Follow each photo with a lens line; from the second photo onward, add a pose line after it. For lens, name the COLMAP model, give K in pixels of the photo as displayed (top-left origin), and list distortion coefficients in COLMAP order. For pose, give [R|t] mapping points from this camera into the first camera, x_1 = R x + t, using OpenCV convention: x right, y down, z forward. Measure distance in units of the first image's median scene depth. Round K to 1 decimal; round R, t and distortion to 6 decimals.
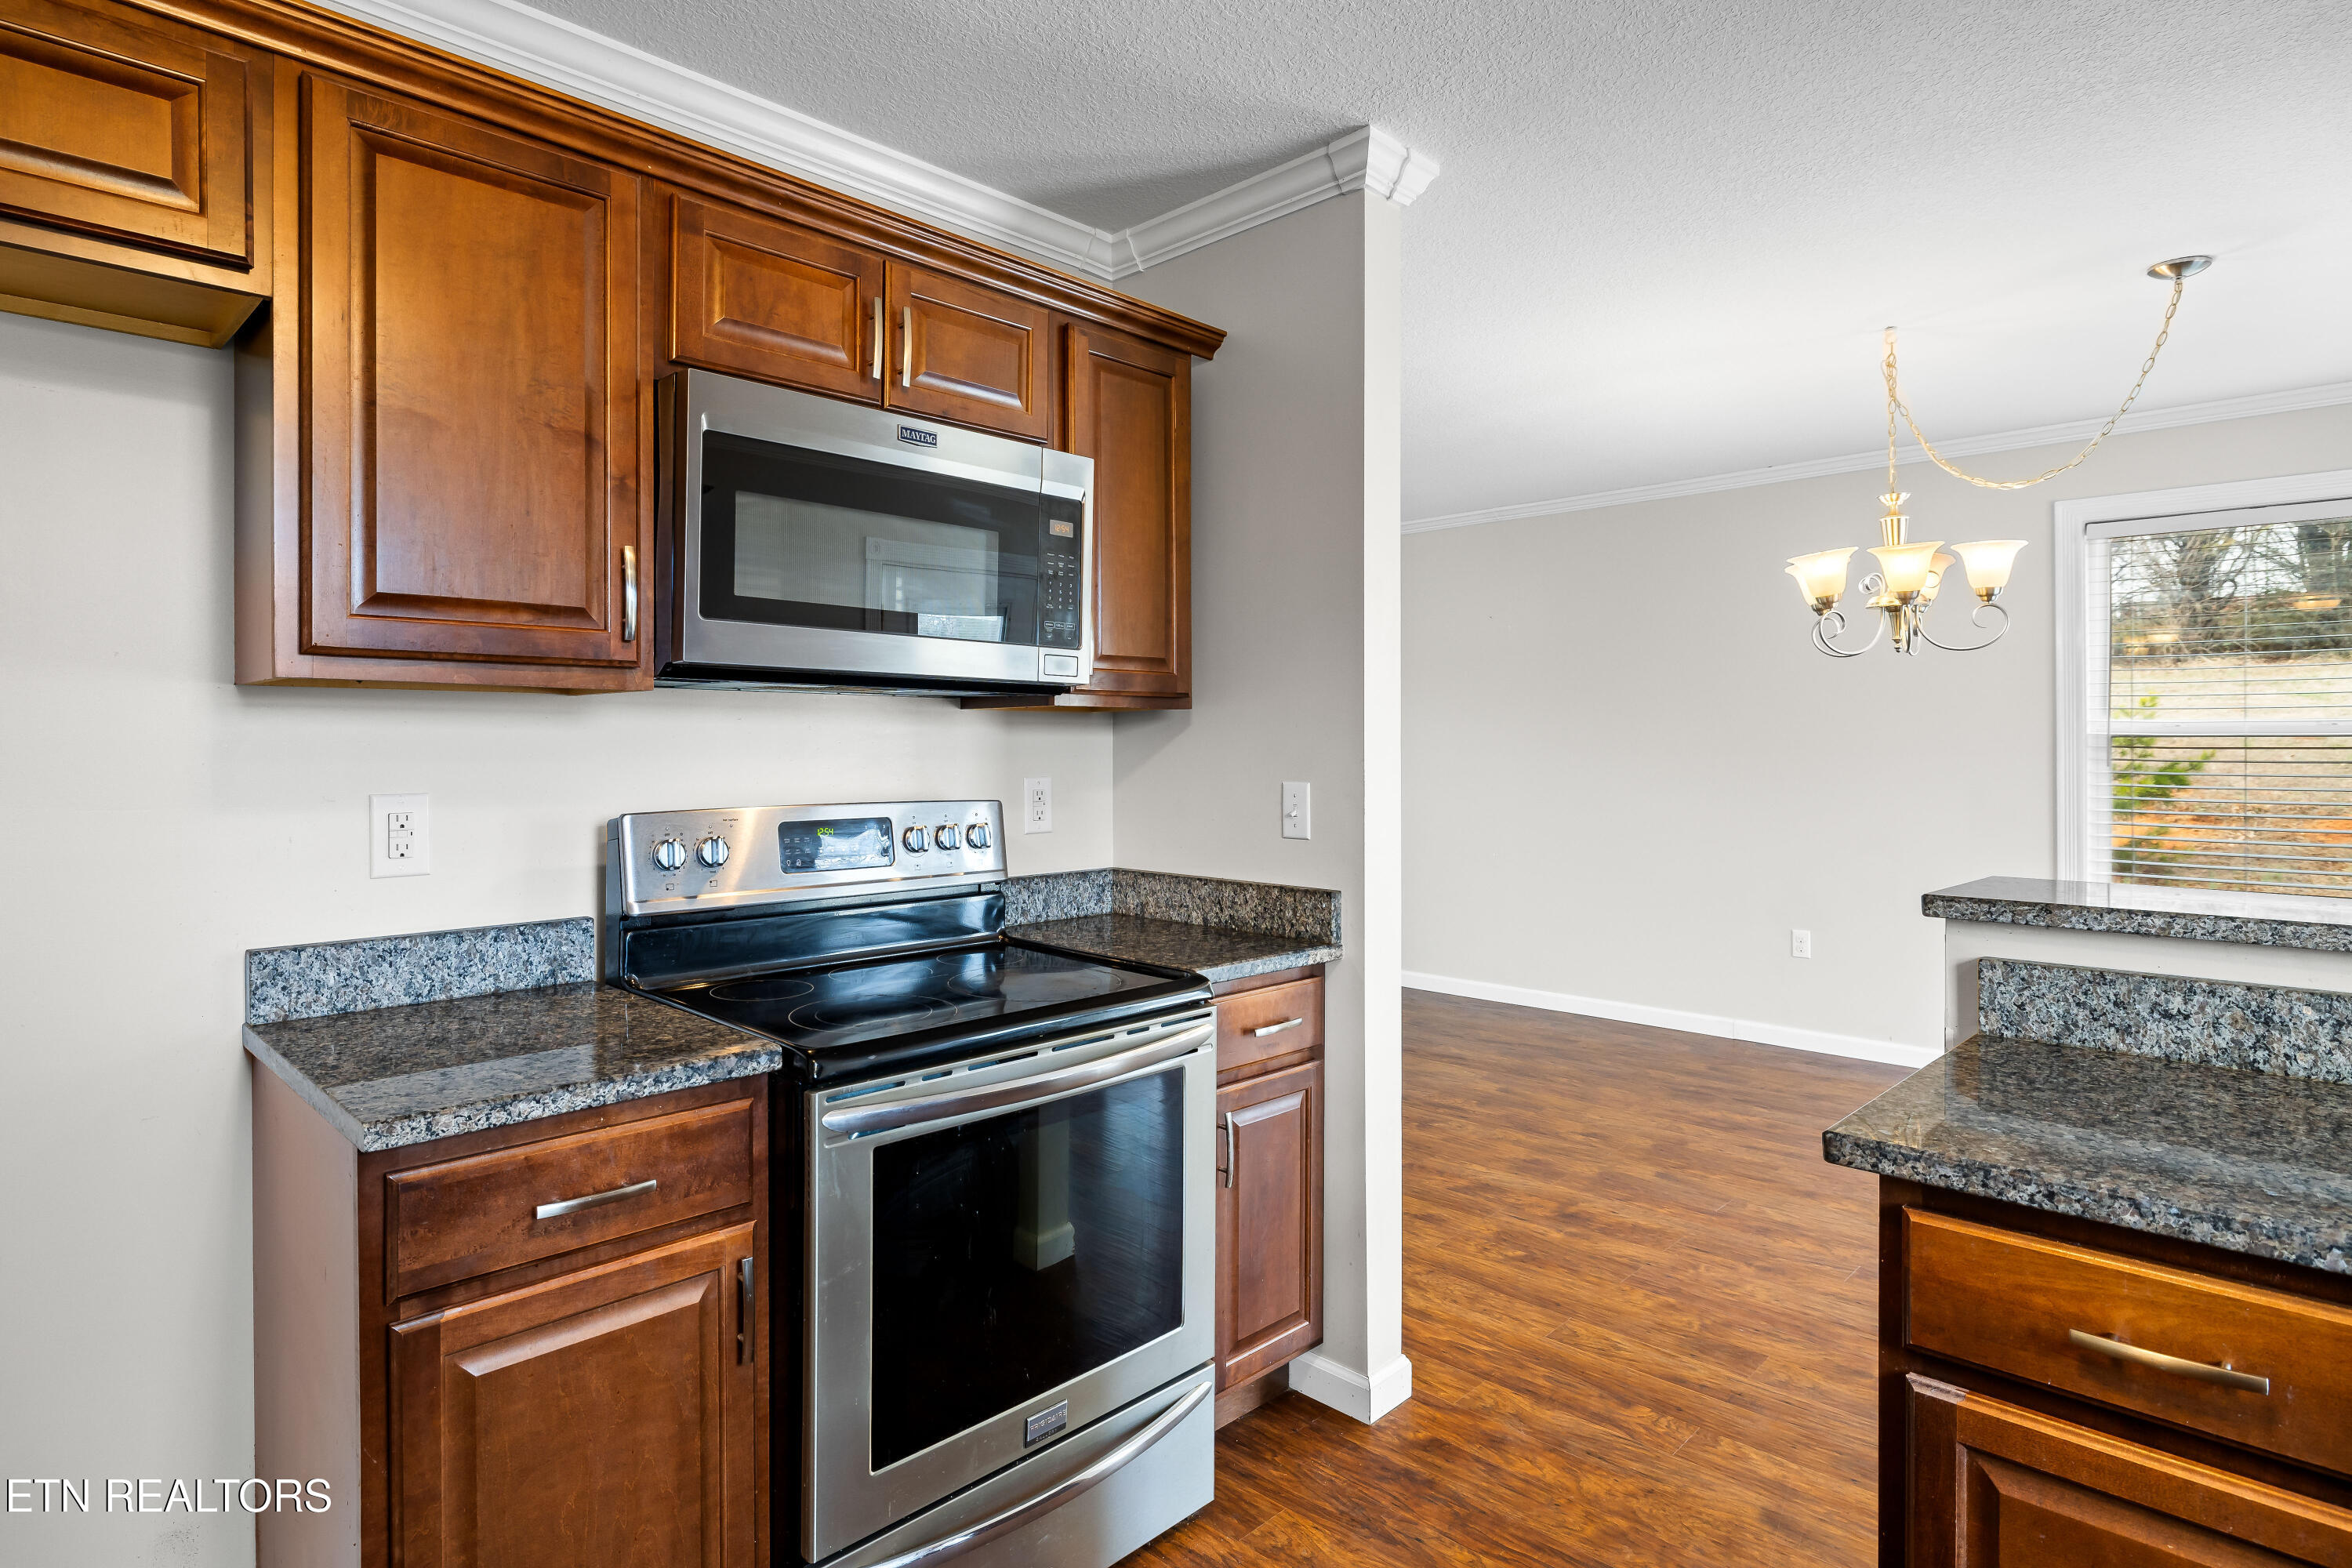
lens RADIAL K [[1270.2, 0, 1165.1], [0, 1270.2, 728.4], [0, 0, 1]] dist [-0.006270, 0.002042]
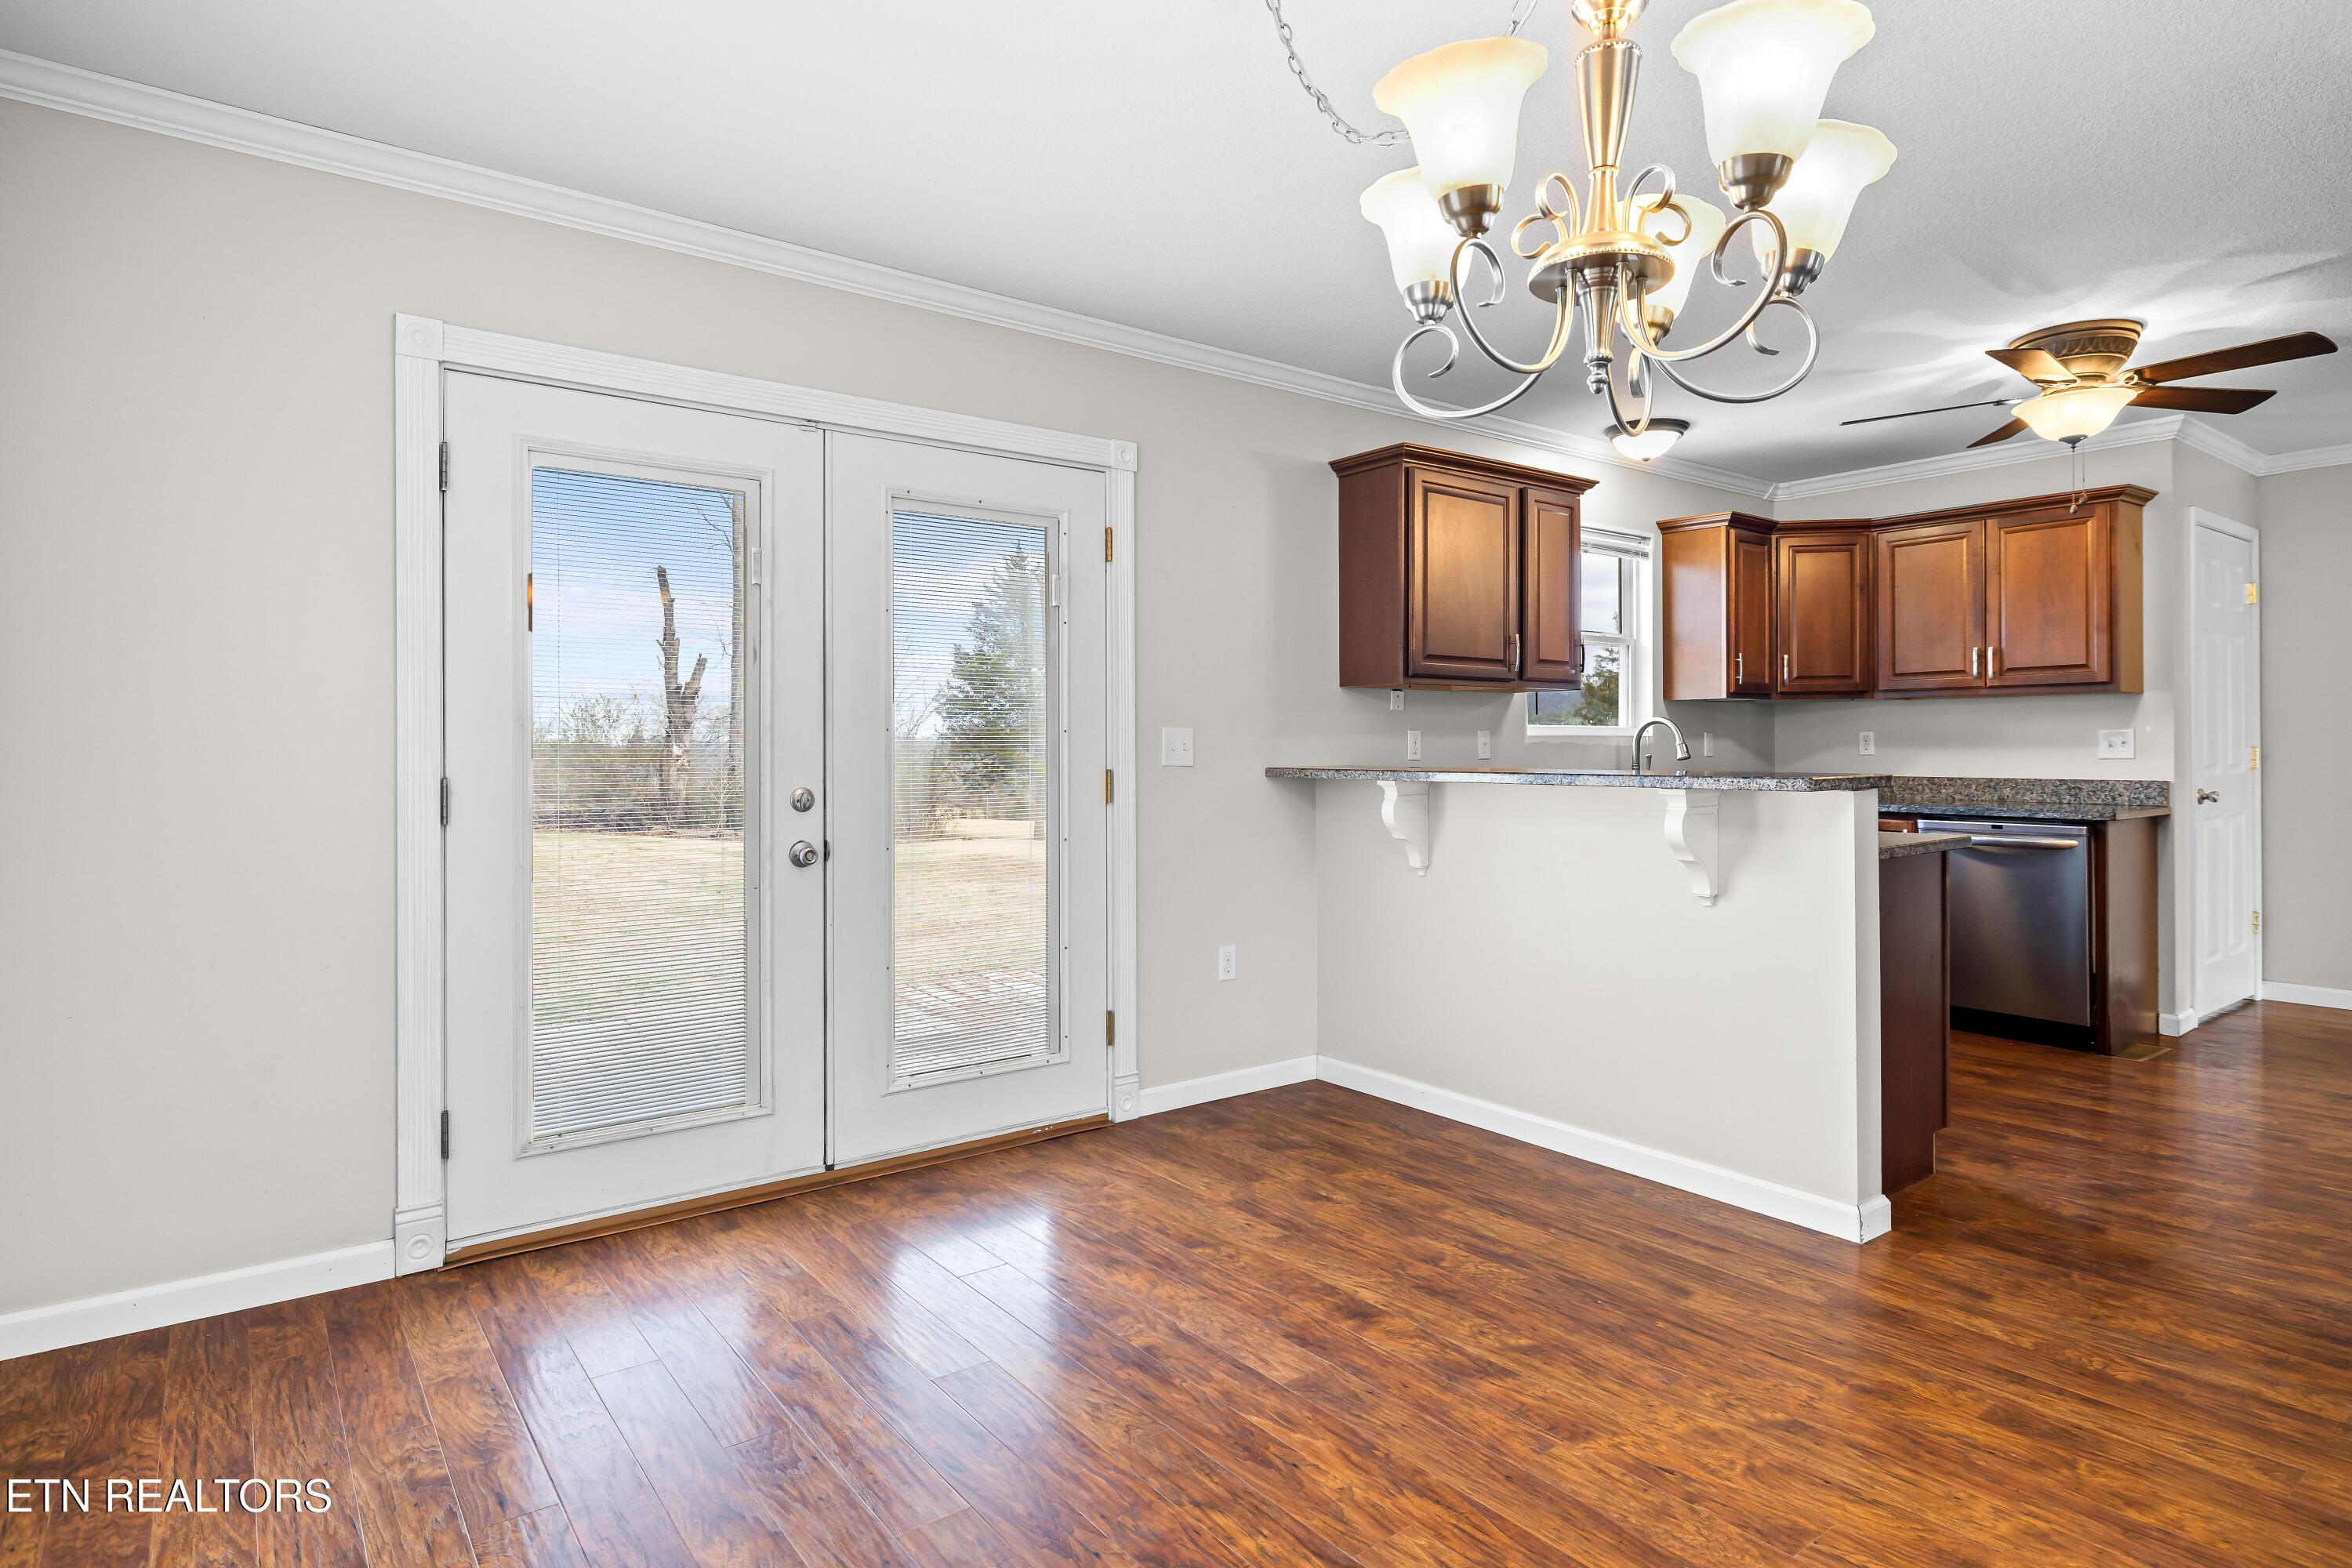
lens RADIAL K [[1270.2, 0, 1166.4], [0, 1270.2, 751.1], [0, 0, 1]] dist [-0.006270, 0.002042]
pose [[-0.988772, 0.000759, 0.149432, 0.967796], [-0.000302, 0.999975, -0.007075, 0.083293], [-0.149433, -0.007041, -0.988747, 2.099530]]
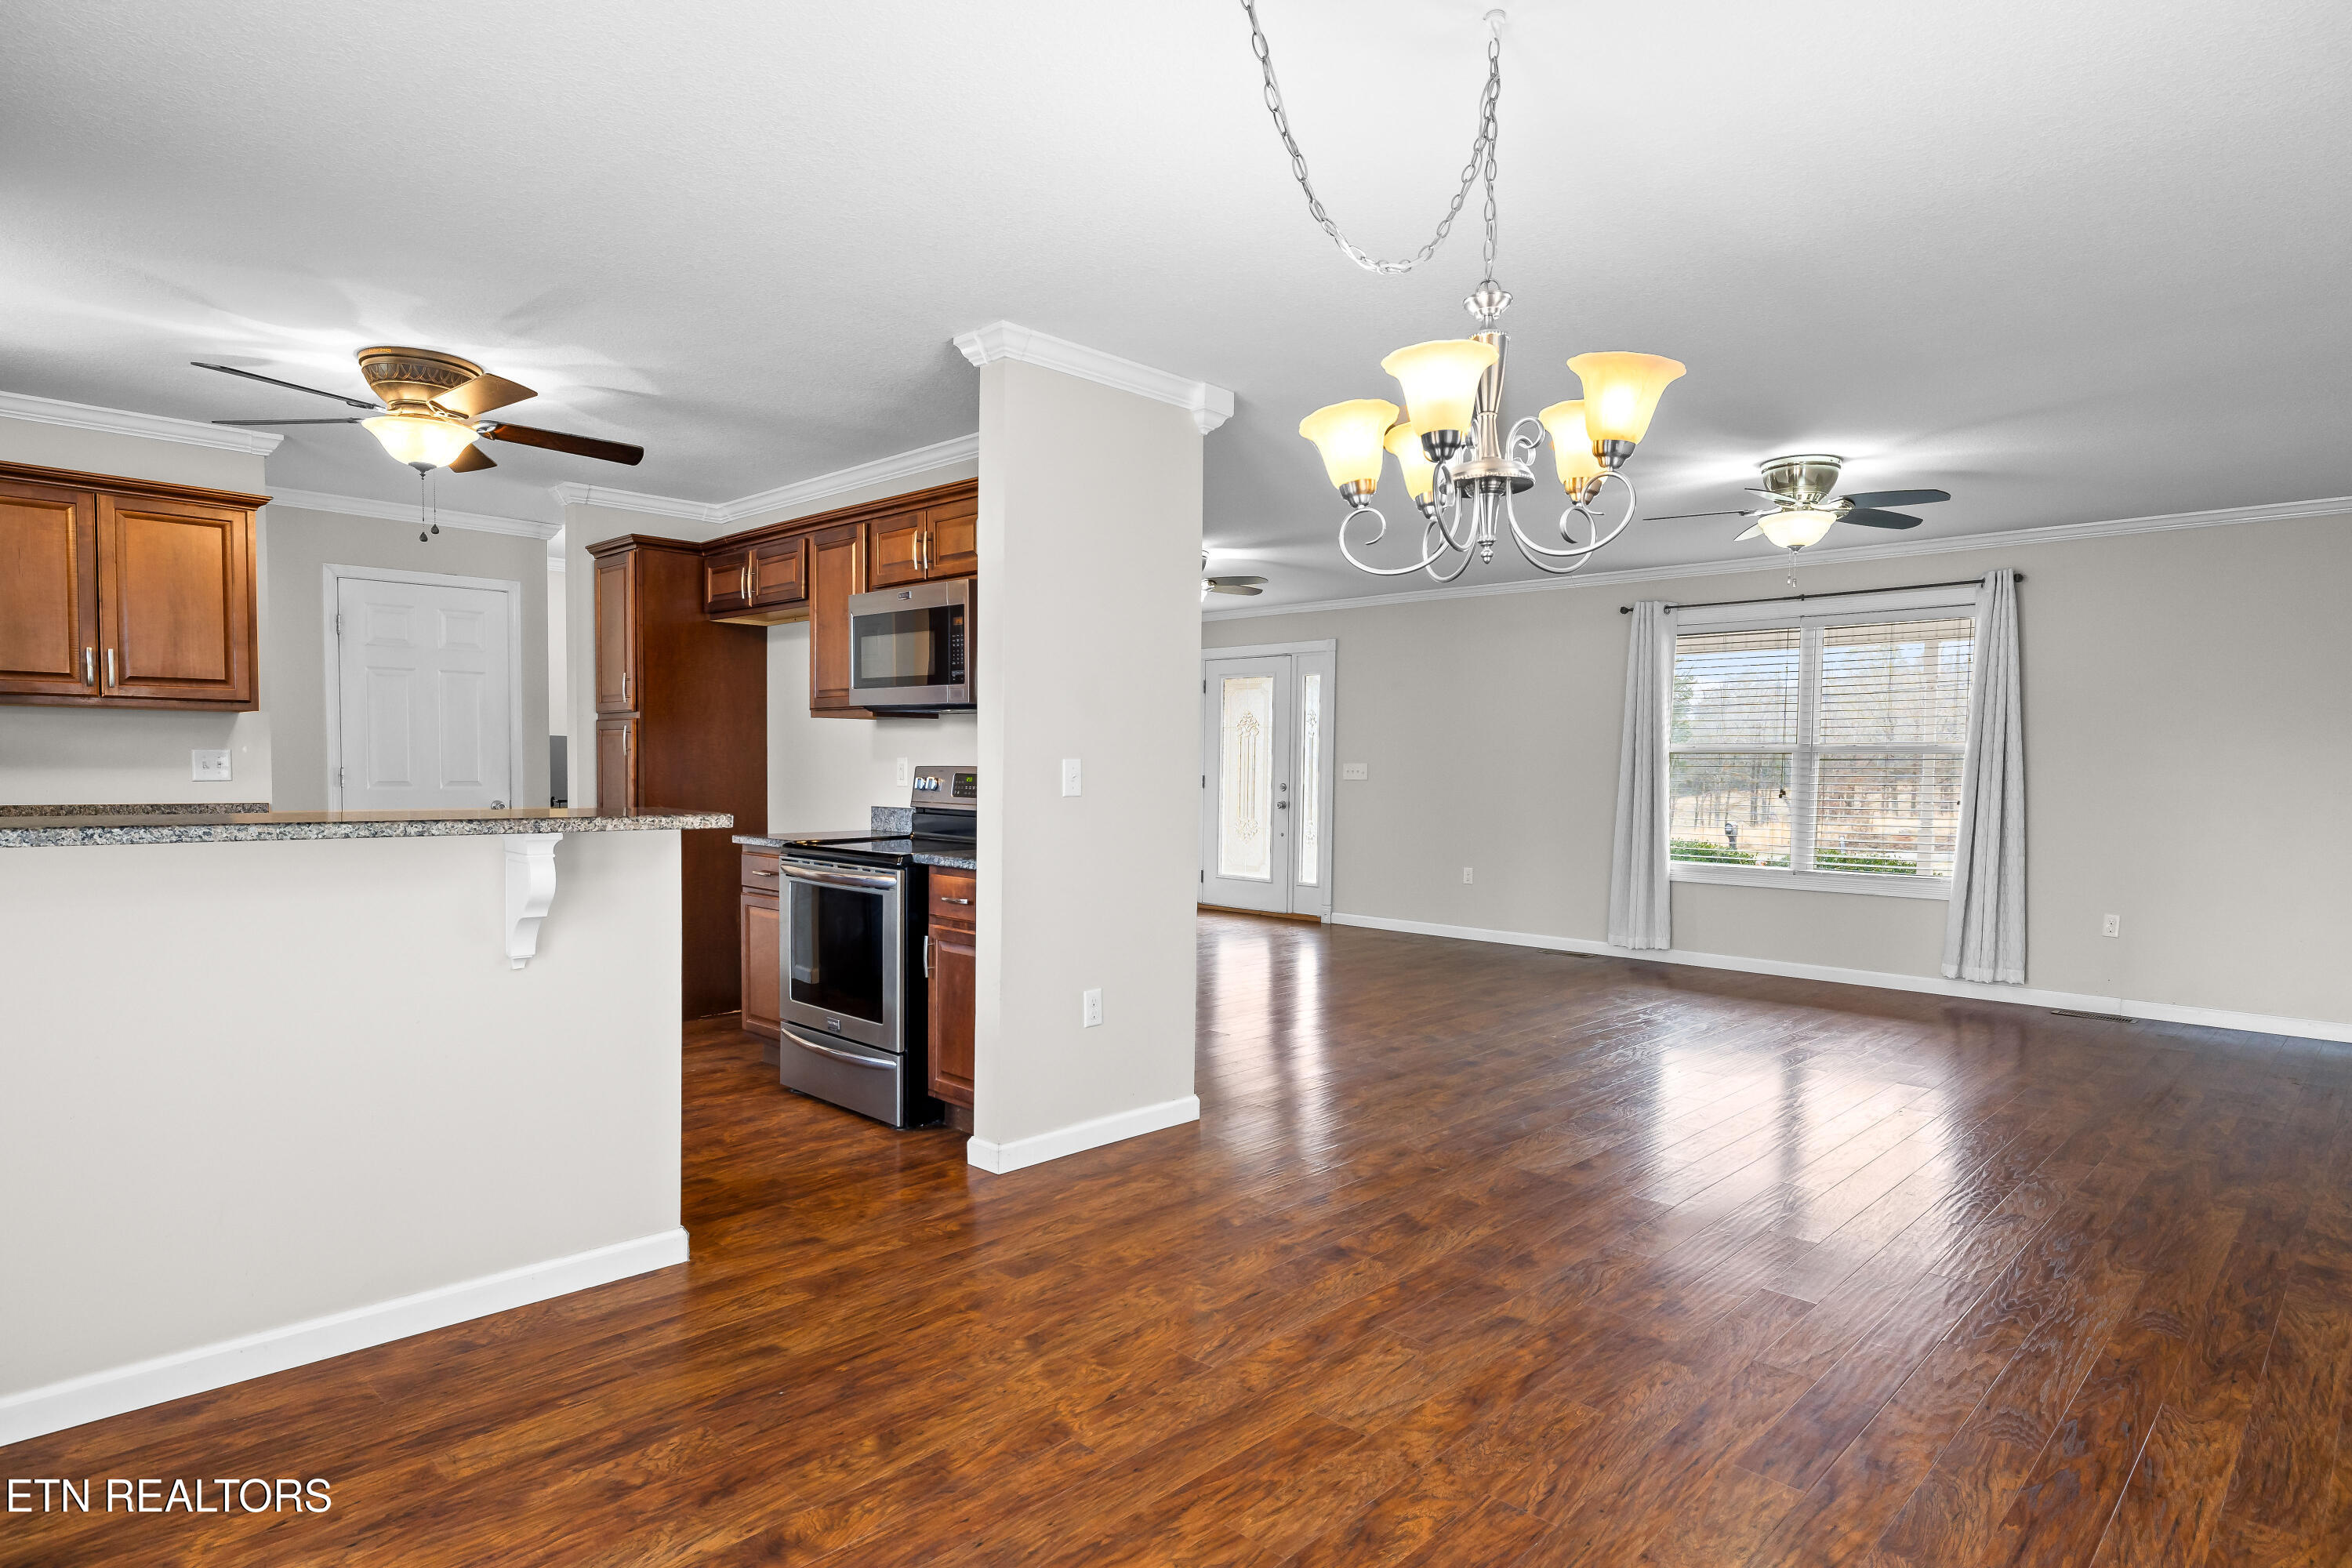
lens RADIAL K [[1270.2, 0, 1188.1], [0, 1270.2, 833.5], [0, 0, 1]] dist [-0.006270, 0.002042]
pose [[0.007120, 0.053613, -0.998536, 1.747035], [-0.002944, 0.998559, 0.053593, 0.051348], [0.999970, 0.002558, 0.007267, 1.273724]]
